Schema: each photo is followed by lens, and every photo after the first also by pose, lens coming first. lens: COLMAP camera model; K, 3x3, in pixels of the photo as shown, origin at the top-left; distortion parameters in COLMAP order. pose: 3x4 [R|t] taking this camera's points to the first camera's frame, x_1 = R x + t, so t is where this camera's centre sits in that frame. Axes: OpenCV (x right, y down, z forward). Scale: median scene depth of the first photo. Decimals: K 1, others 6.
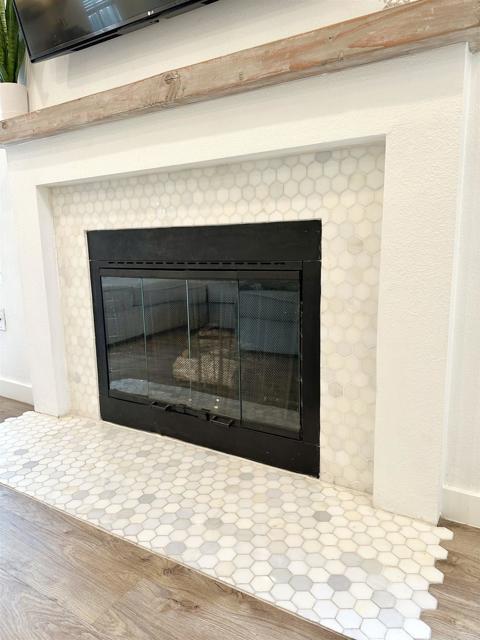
lens RADIAL K [[456.7, 0, 240.1], [0, 456.7, 318.8], [0, 0, 1]] dist [0.027501, -0.003594]
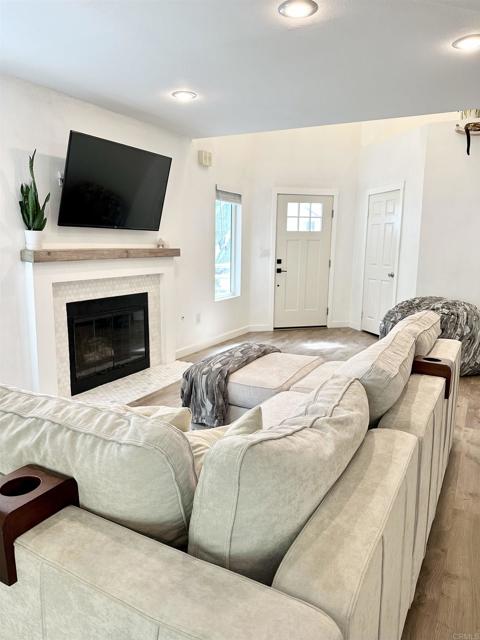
lens RADIAL K [[456.7, 0, 240.0], [0, 456.7, 319.3], [0, 0, 1]] dist [0.027501, -0.003594]
pose [[-0.067297, -0.144981, 0.987143, -3.120537], [0.158576, 0.975256, 0.154046, -0.405314], [-0.985051, 0.166904, -0.042641, 0.432890]]
